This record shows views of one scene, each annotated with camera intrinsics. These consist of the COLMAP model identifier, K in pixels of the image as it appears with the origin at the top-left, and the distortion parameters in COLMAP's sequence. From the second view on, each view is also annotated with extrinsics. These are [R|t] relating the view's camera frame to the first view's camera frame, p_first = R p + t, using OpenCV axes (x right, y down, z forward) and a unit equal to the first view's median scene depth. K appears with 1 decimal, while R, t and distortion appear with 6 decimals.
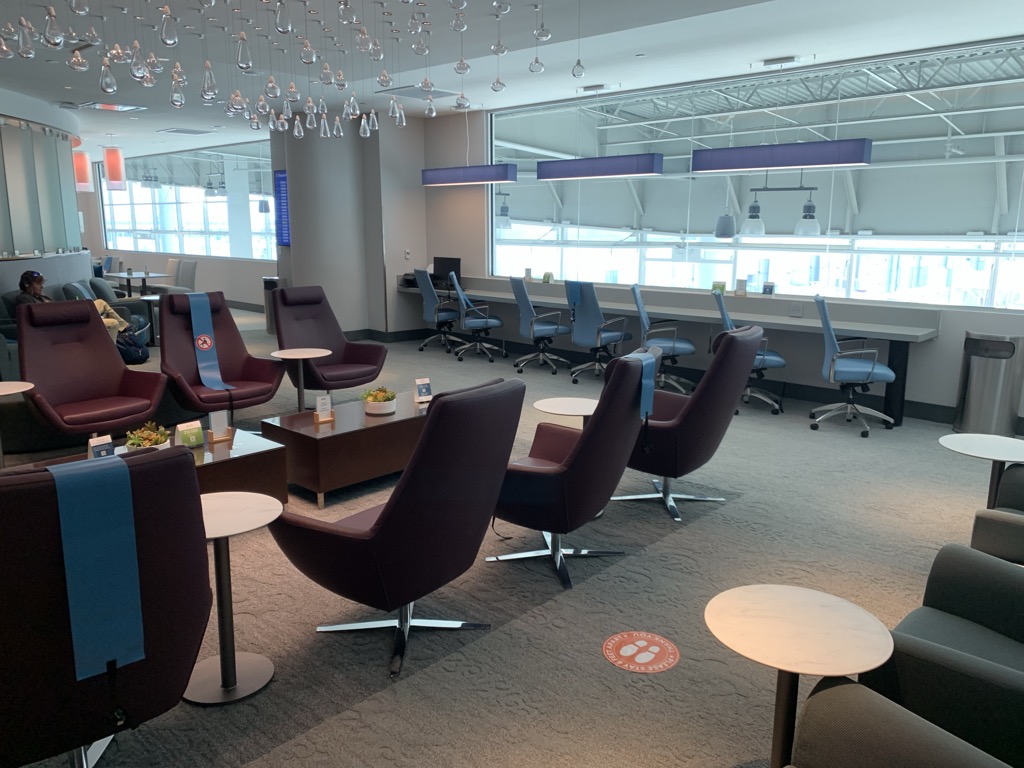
lens RADIAL K [[799.8, 0, 512.0], [0, 799.8, 384.0], [0, 0, 1]] dist [0.022630, -0.007751]
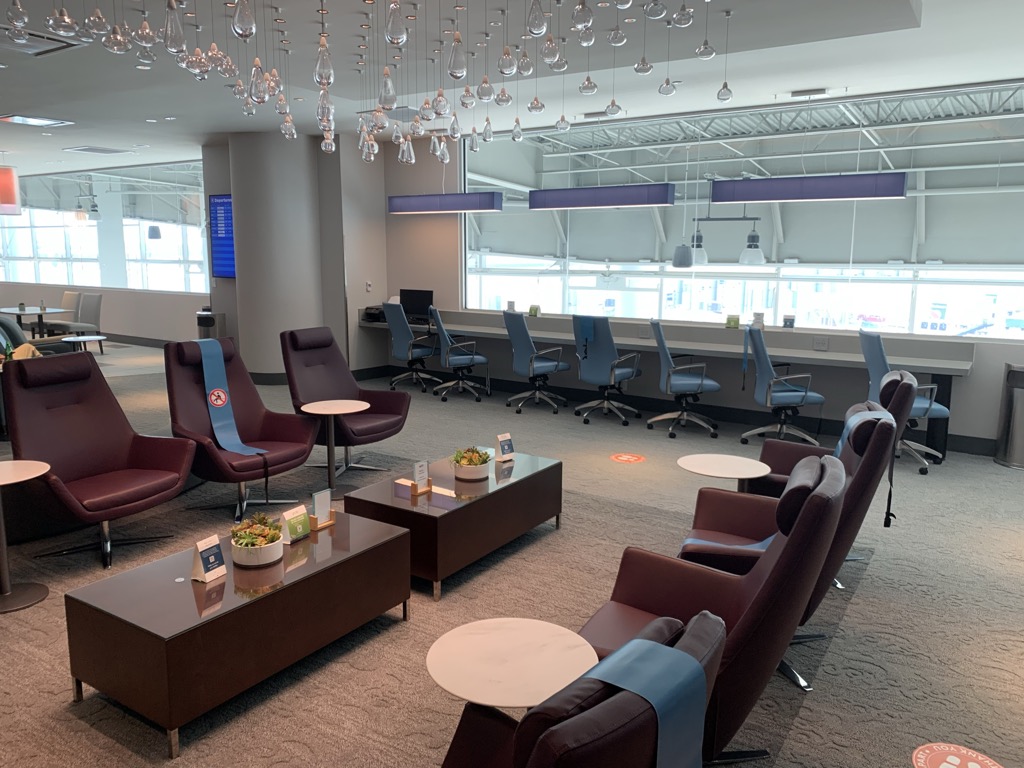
lens RADIAL K [[797.3, 0, 510.7], [0, 797.3, 377.6], [0, 0, 1]] dist [0.057078, -0.073525]
pose [[0.985901, -0.025793, 0.165330, -0.139239], [0.031992, 0.998877, -0.034938, -0.021235], [-0.164243, 0.039735, 0.985619, 0.071818]]
